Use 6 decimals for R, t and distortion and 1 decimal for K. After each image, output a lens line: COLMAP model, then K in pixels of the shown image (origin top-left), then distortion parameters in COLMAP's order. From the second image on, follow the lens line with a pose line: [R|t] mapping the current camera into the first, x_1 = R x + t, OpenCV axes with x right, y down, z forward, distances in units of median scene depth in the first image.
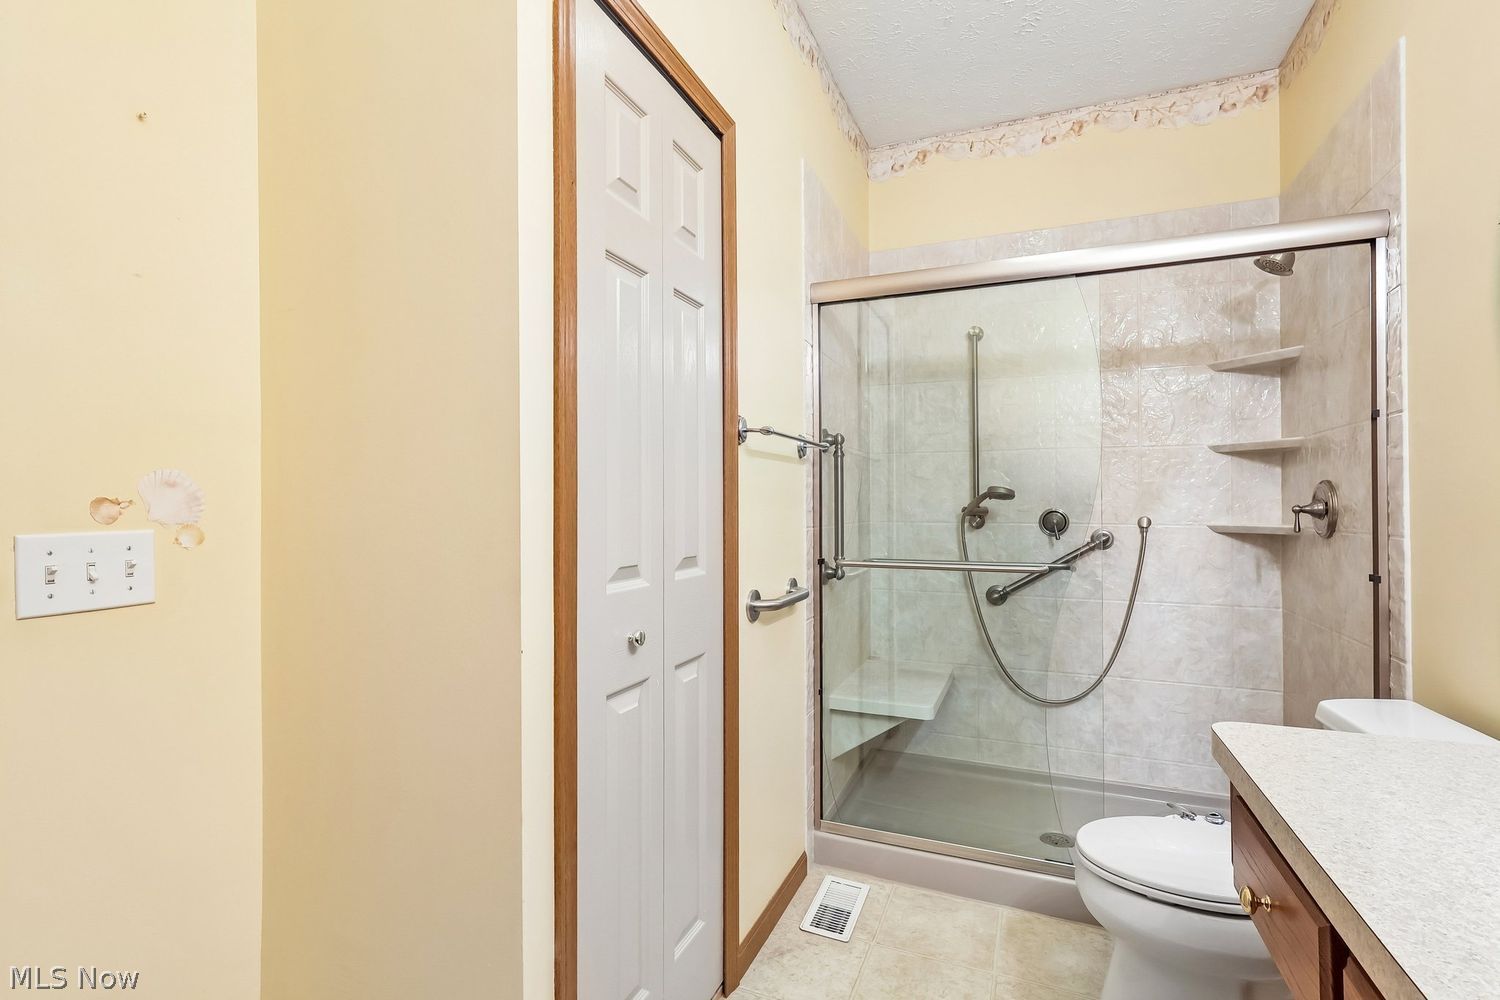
lens RADIAL K [[701.2, 0, 745.6], [0, 701.2, 497.9], [0, 0, 1]] dist [0.001012, -0.001454]
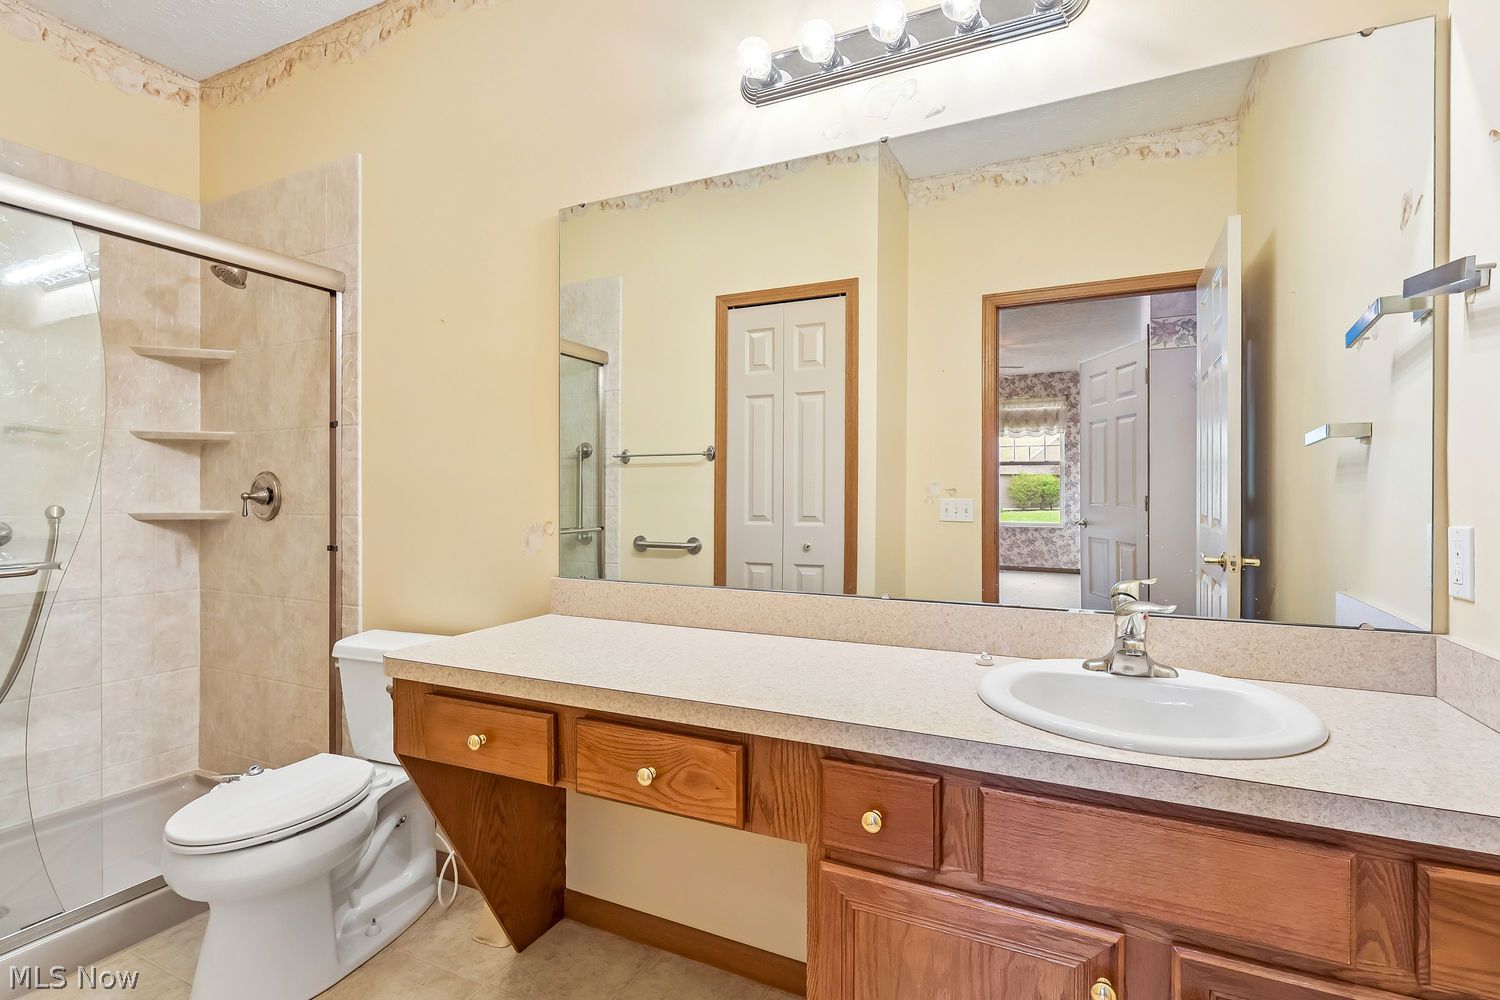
lens RADIAL K [[701.2, 0, 743.4], [0, 701.2, 498.8], [0, 0, 1]] dist [0.001012, -0.001454]
pose [[0.058979, -0.005027, 0.998247, -0.260417], [-0.012568, 0.999904, 0.005778, 0.003066], [-0.998180, -0.012887, 0.058910, 0.103712]]
